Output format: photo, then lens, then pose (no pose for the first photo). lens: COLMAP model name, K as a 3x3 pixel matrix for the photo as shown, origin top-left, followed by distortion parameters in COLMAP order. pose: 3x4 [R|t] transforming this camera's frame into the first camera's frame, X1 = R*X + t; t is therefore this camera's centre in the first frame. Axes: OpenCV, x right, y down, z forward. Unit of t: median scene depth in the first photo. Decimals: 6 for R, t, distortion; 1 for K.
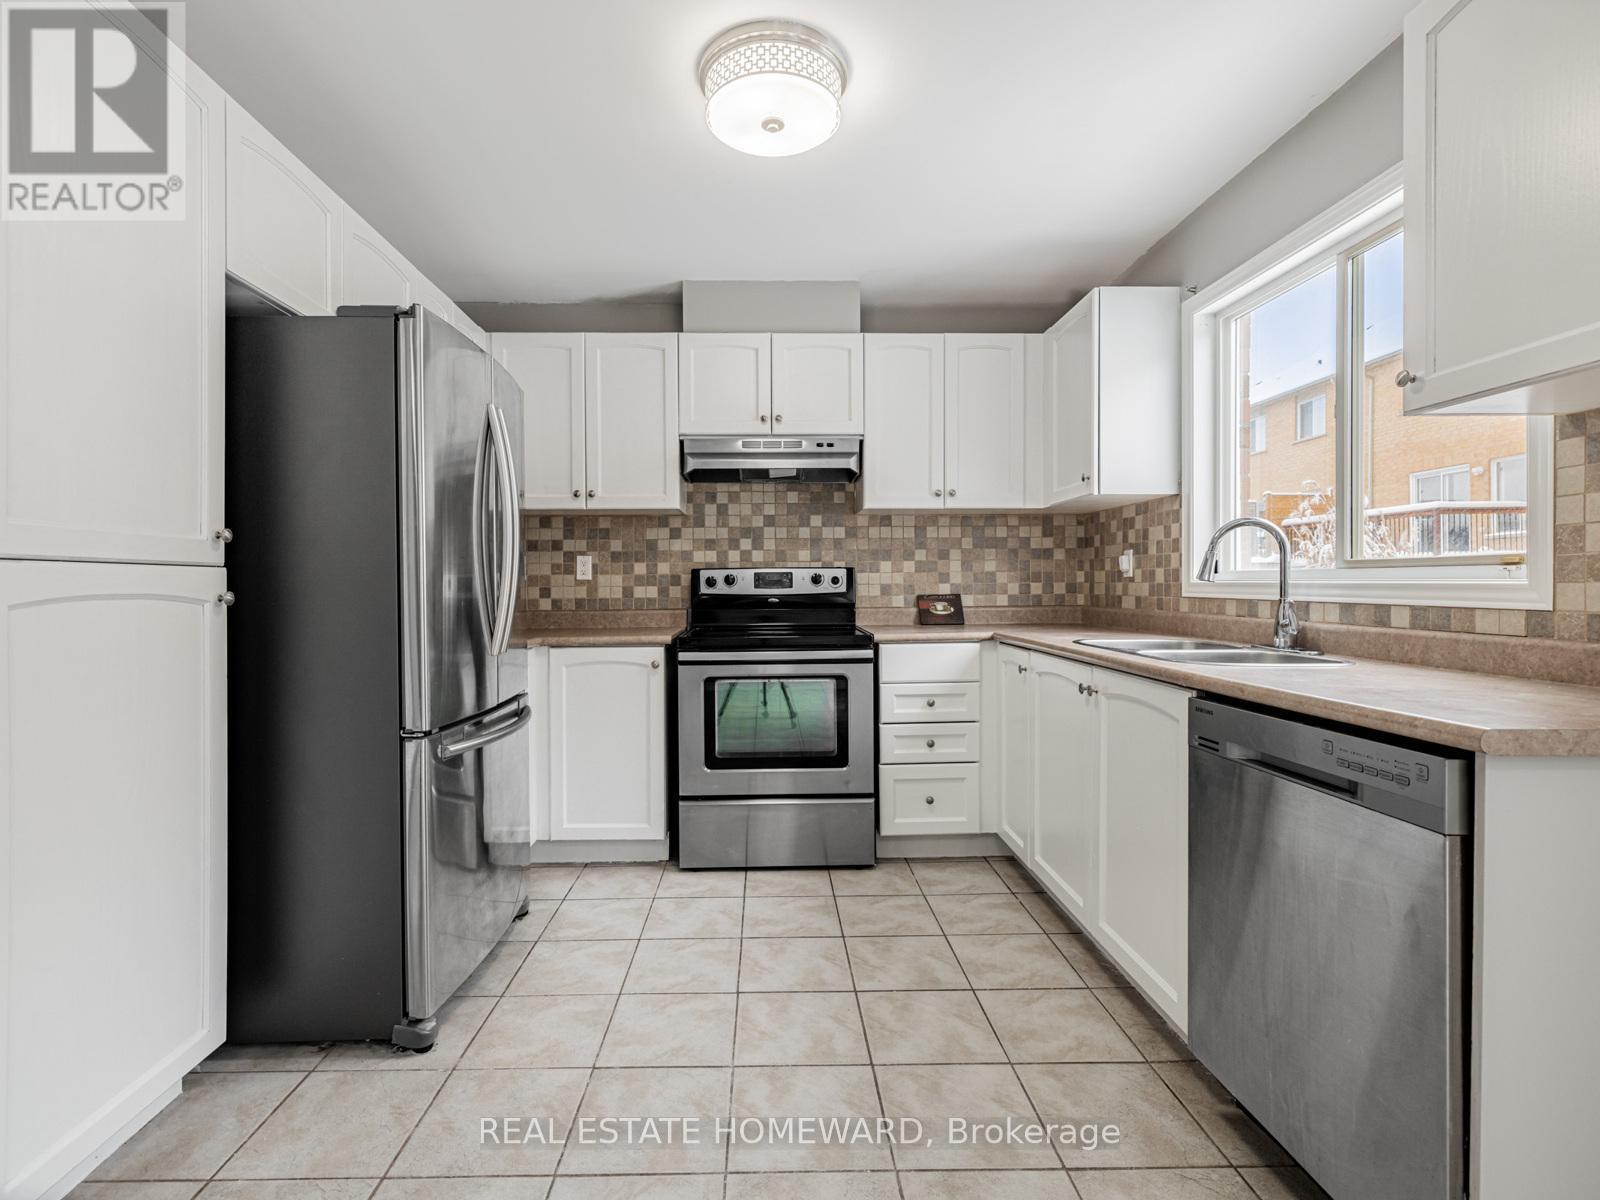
lens RADIAL K [[858.3, 0, 769.3], [0, 858.3, 591.1], [0, 0, 1]] dist [0.001298, 0.000326]
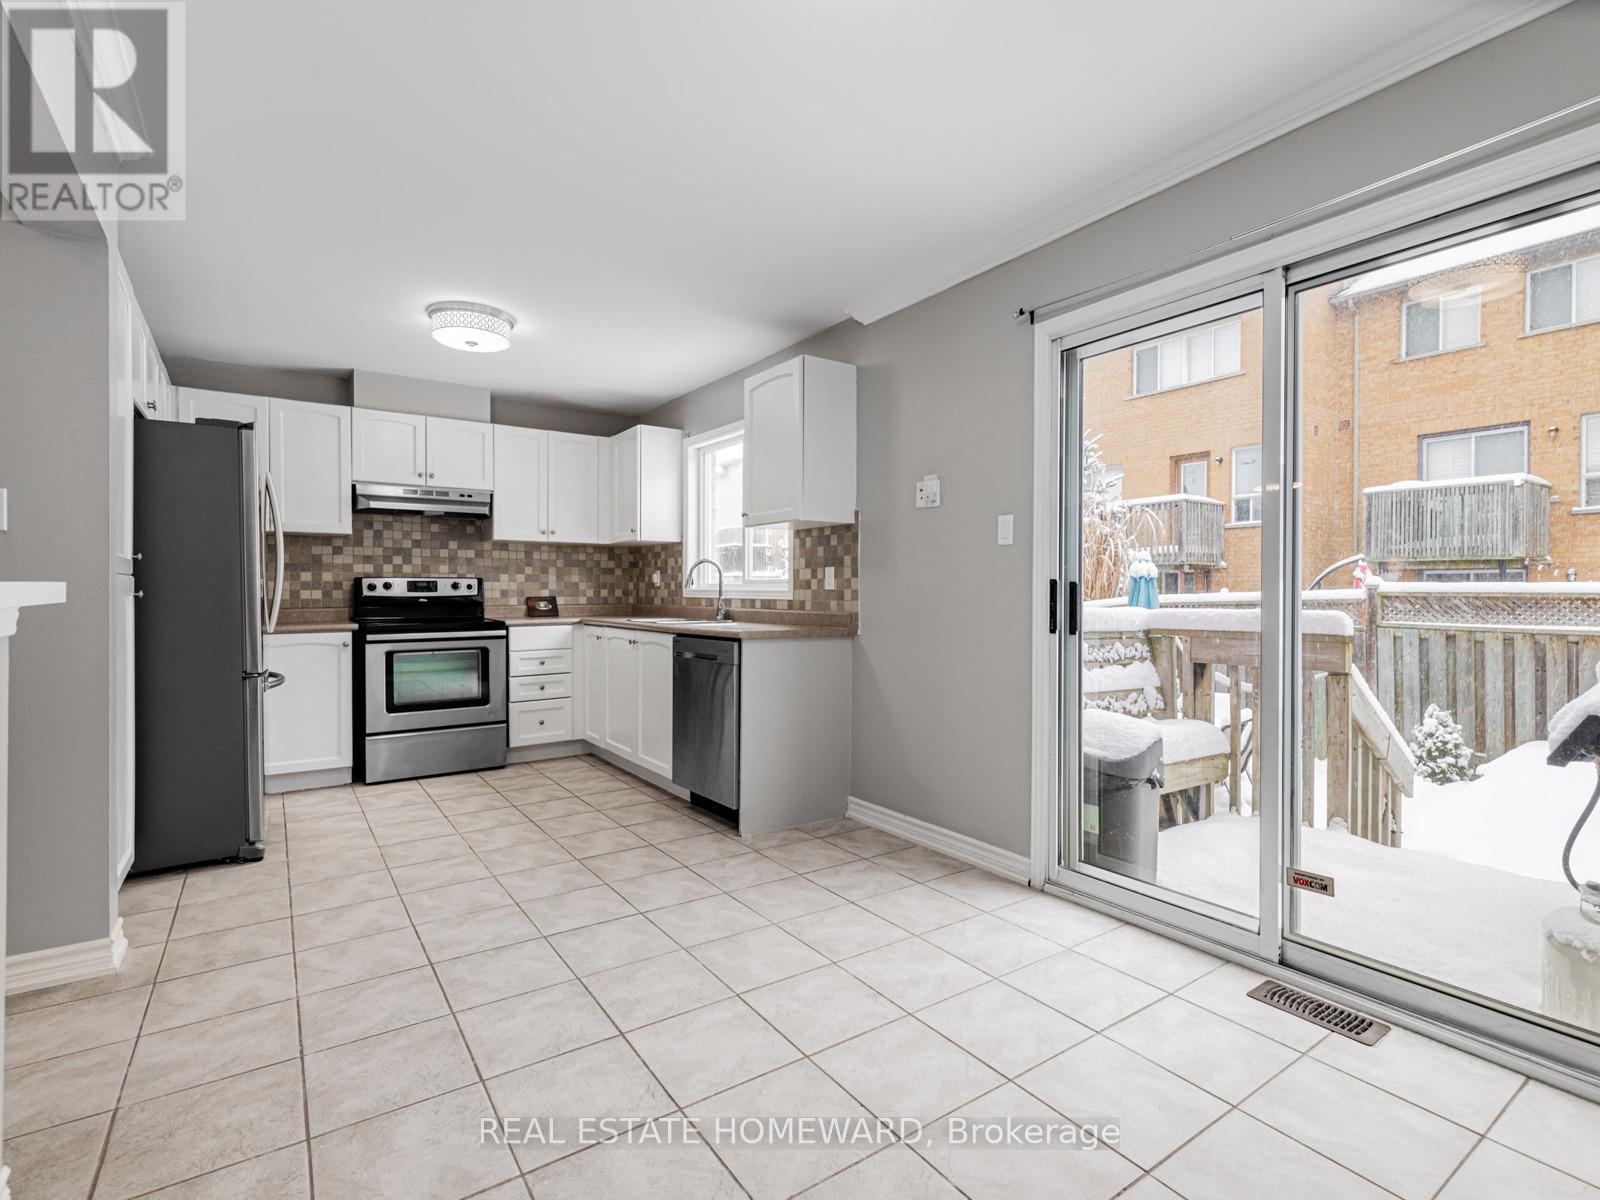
lens RADIAL K [[760.5, 0, 793.5], [0, 760.5, 598.5], [0, 0, 1]] dist [0.002952, 0.000216]
pose [[0.849380, 0.000314, 0.527782, -0.148717], [-0.000816, 0.999999, 0.000719, 0.006485], [-0.527782, -0.001042, 0.849379, -0.421259]]
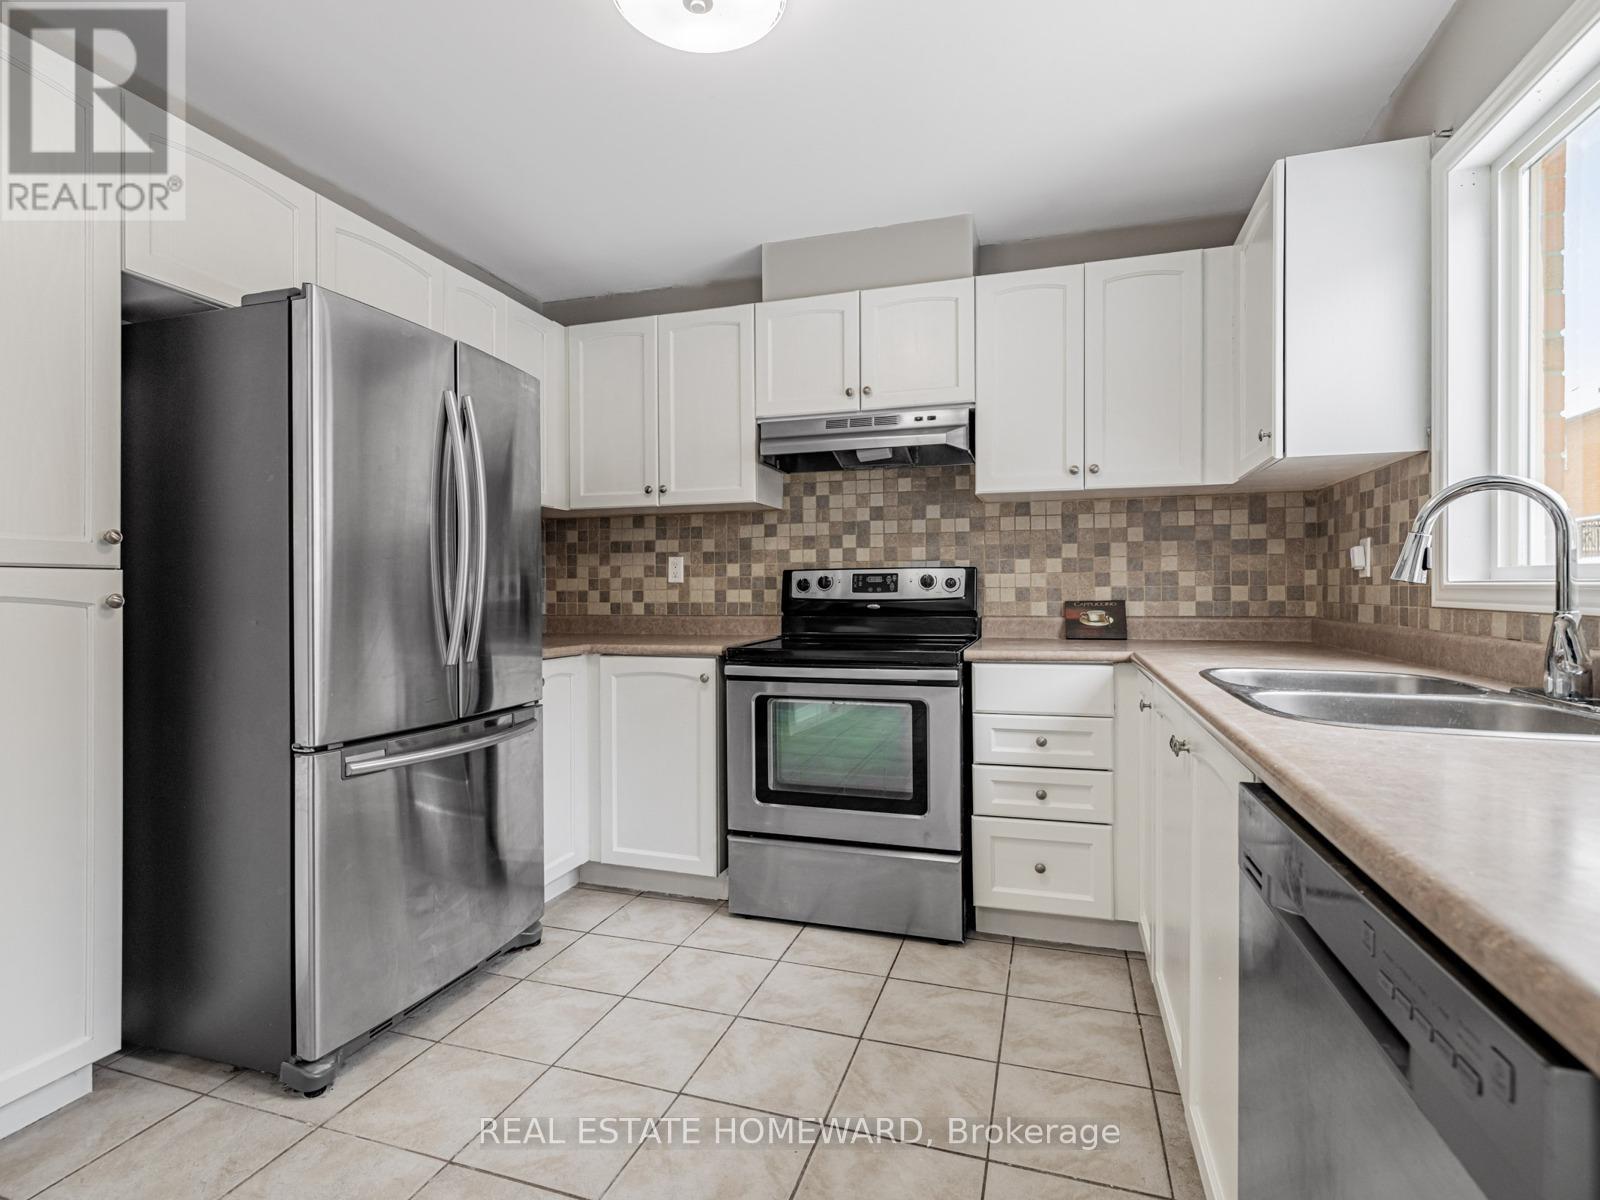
lens RADIAL K [[869.8, 0, 681.5], [0, 869.8, 593.6], [0, 0, 1]] dist [0.001470, -0.000869]
pose [[0.931595, 0.003027, -0.363486, 0.150327], [-0.003519, 0.999994, -0.000692, -0.000770], [0.363482, 0.001924, 0.931599, 0.137533]]
